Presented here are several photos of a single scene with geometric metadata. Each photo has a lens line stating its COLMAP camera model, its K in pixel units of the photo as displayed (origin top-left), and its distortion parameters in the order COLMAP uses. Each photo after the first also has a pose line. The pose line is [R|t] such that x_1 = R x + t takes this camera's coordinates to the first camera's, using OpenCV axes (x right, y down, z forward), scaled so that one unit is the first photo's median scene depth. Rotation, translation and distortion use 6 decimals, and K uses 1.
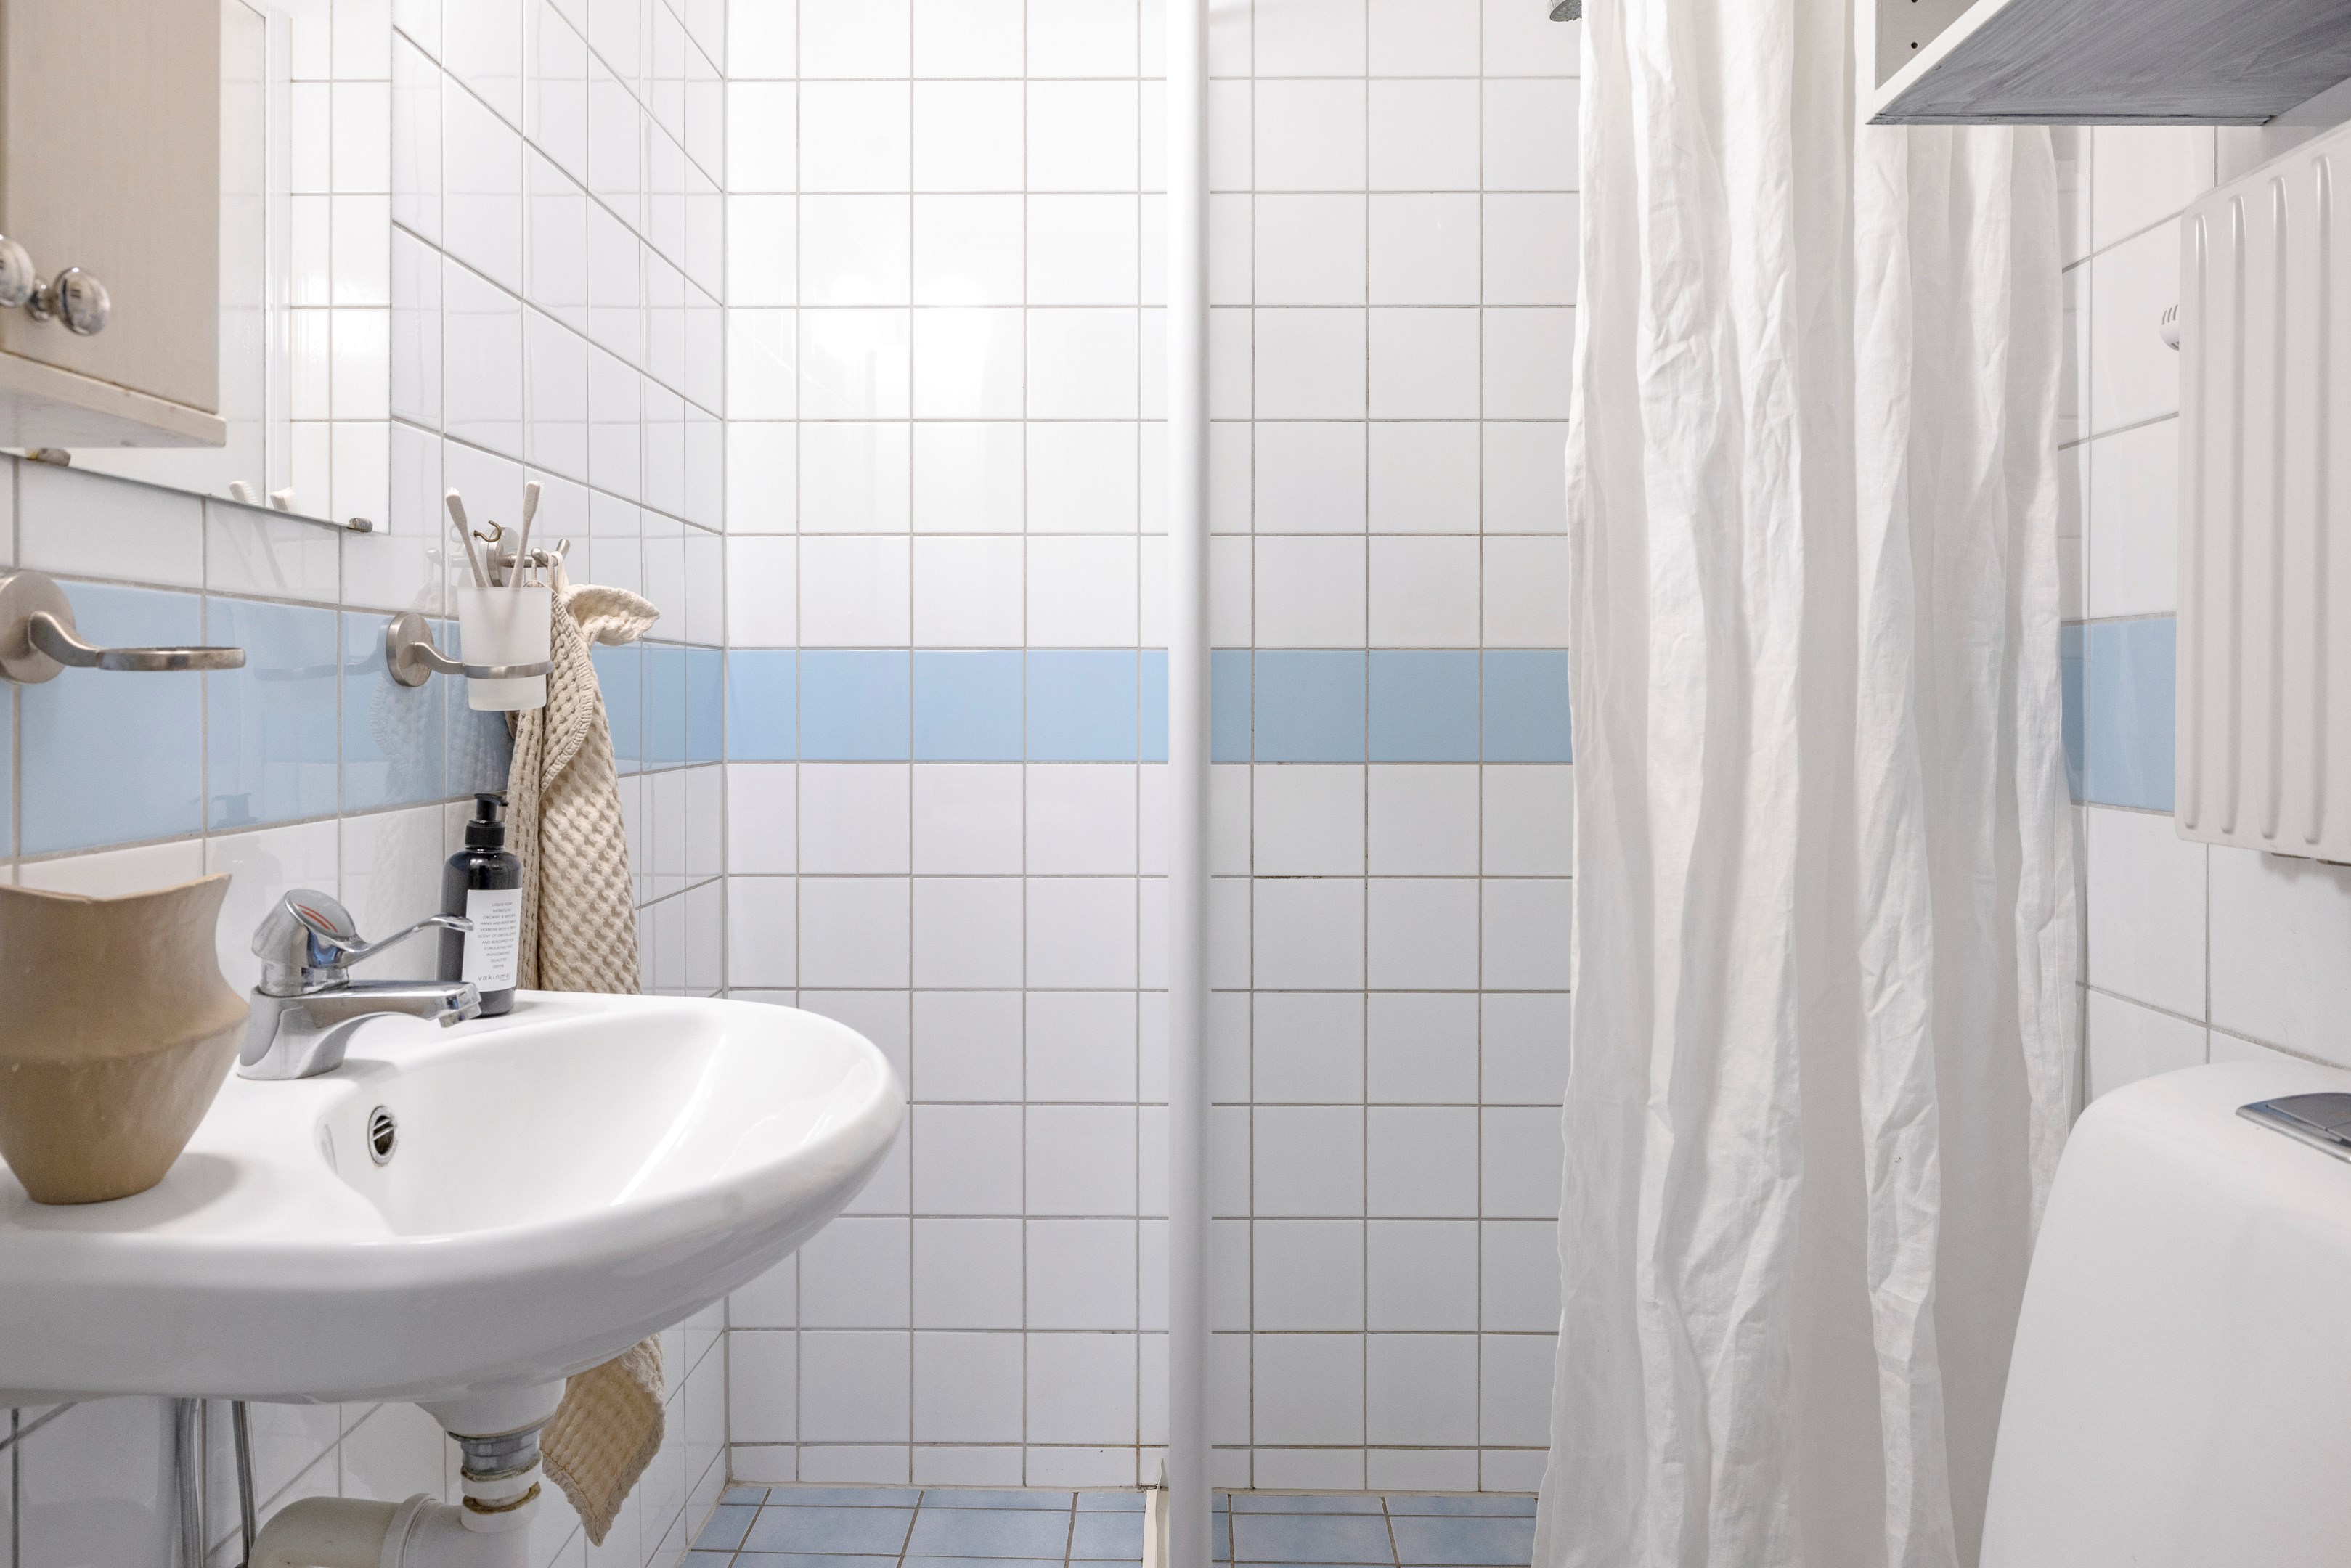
lens RADIAL K [[2821.6, 0, 1183.0], [0, 2821.6, 772.6], [0, 0, 1]] dist [-0.024033, 0.006295]
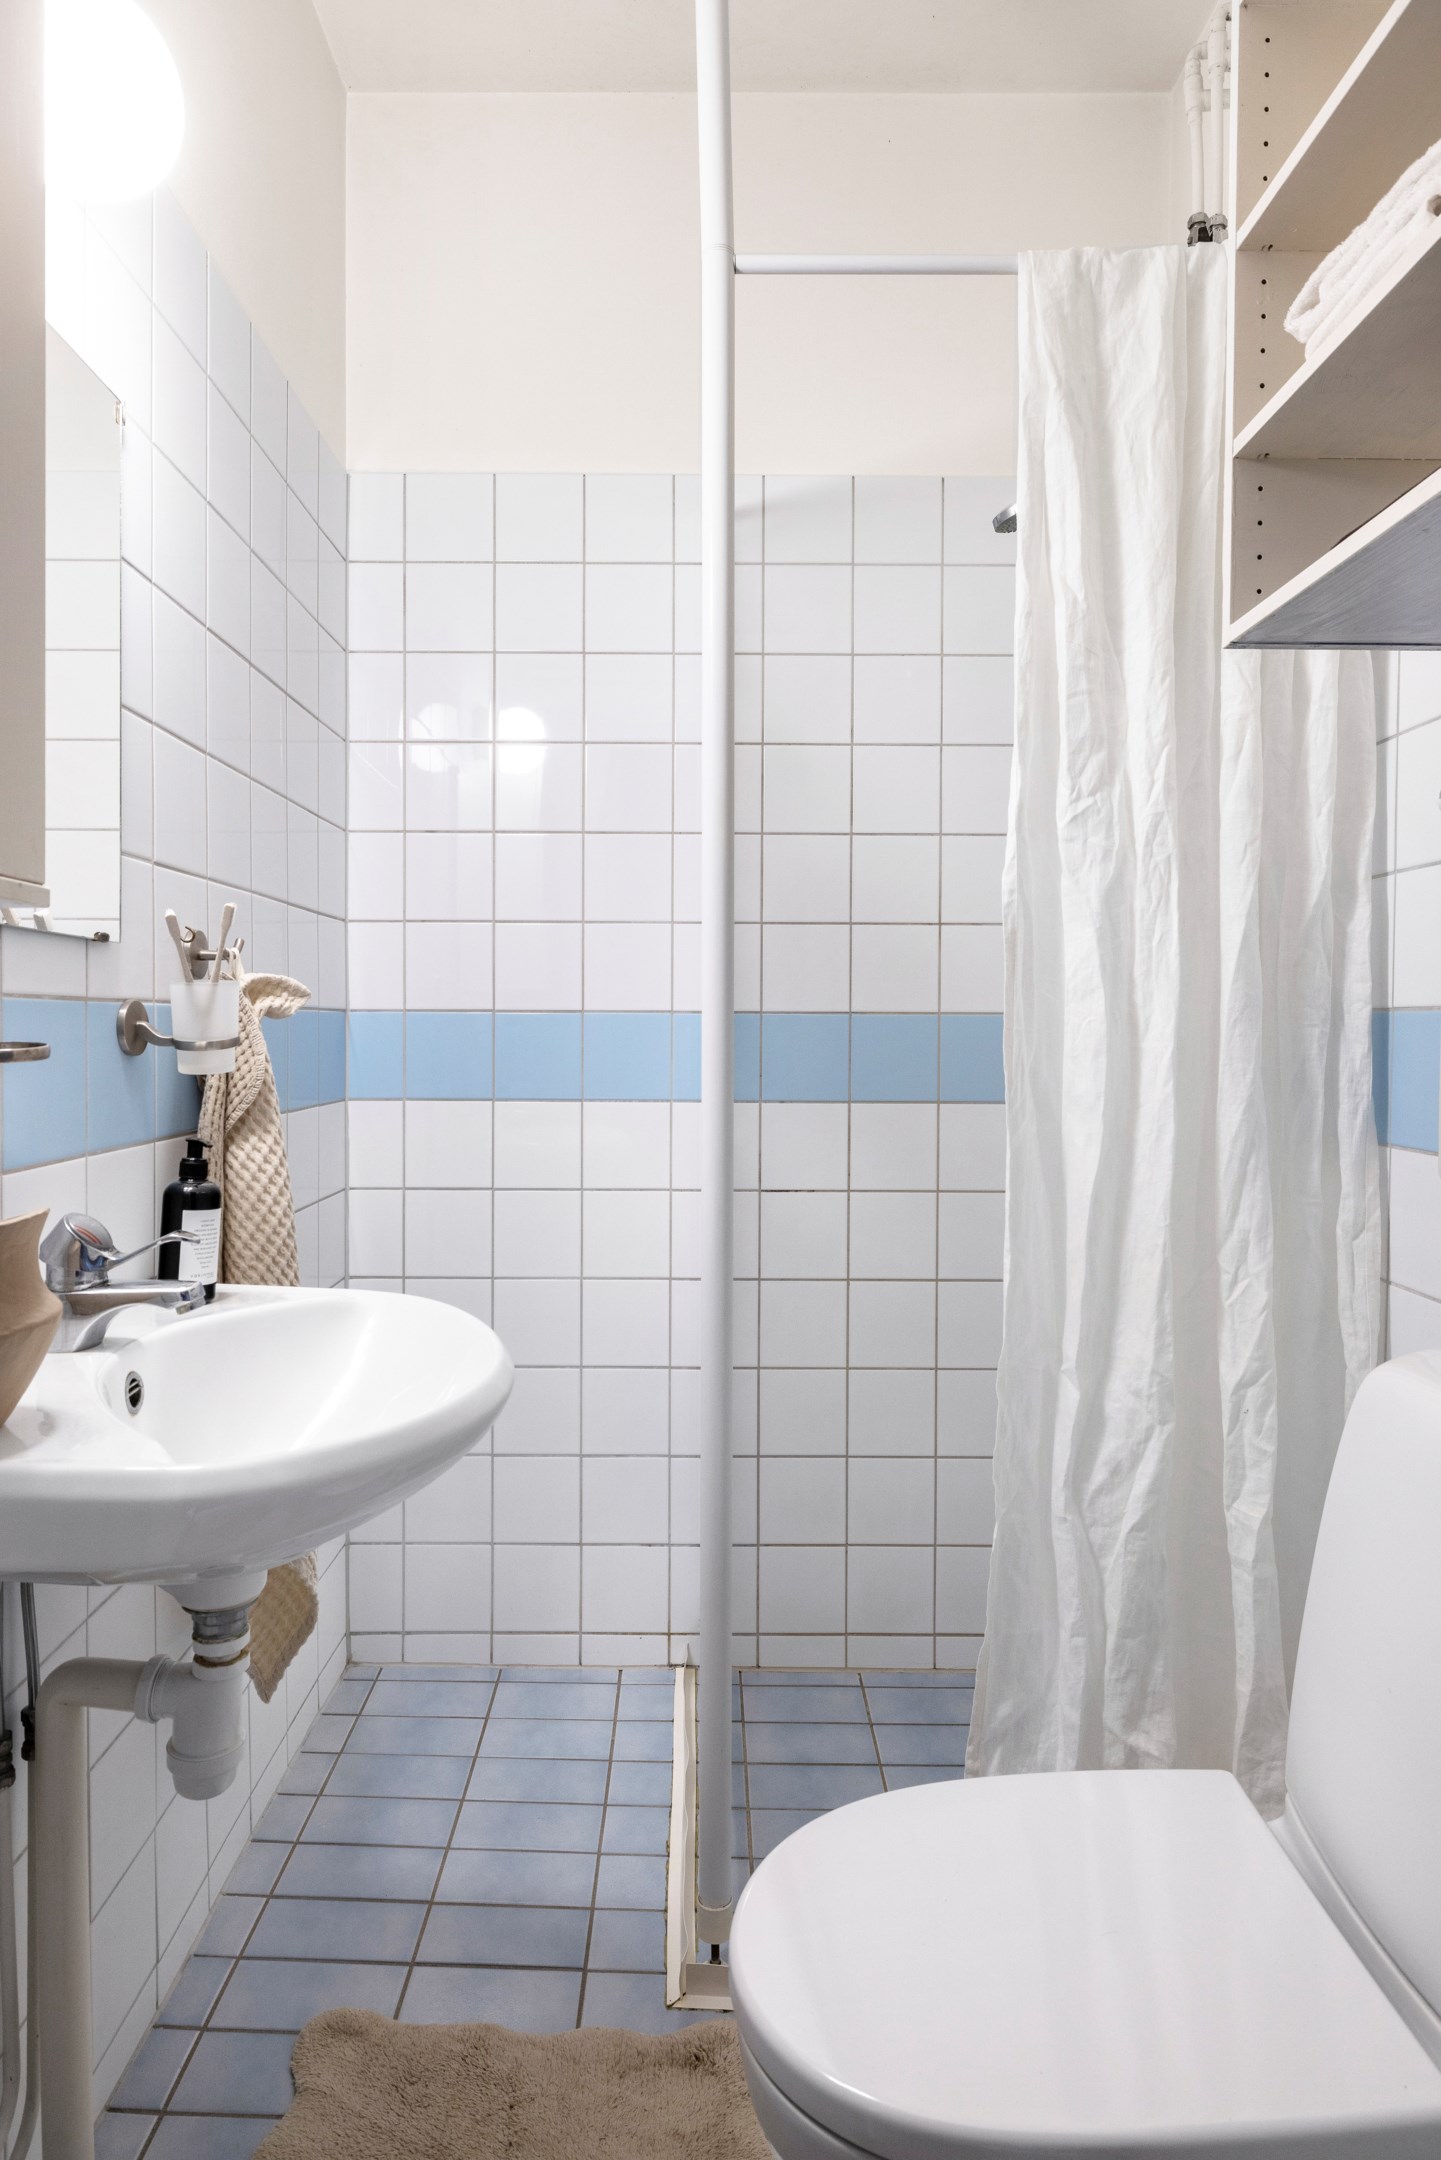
lens RADIAL K [[2974.4, 0, 720.5], [0, 2974.4, 1080.0], [0, 0, 1]] dist [-0.001319, -0.005057]
pose [[0.999615, 0.003397, 0.027552, -0.035296], [-0.004073, 0.999691, 0.024527, -0.053261], [-0.027460, -0.024630, 0.999319, -0.399390]]
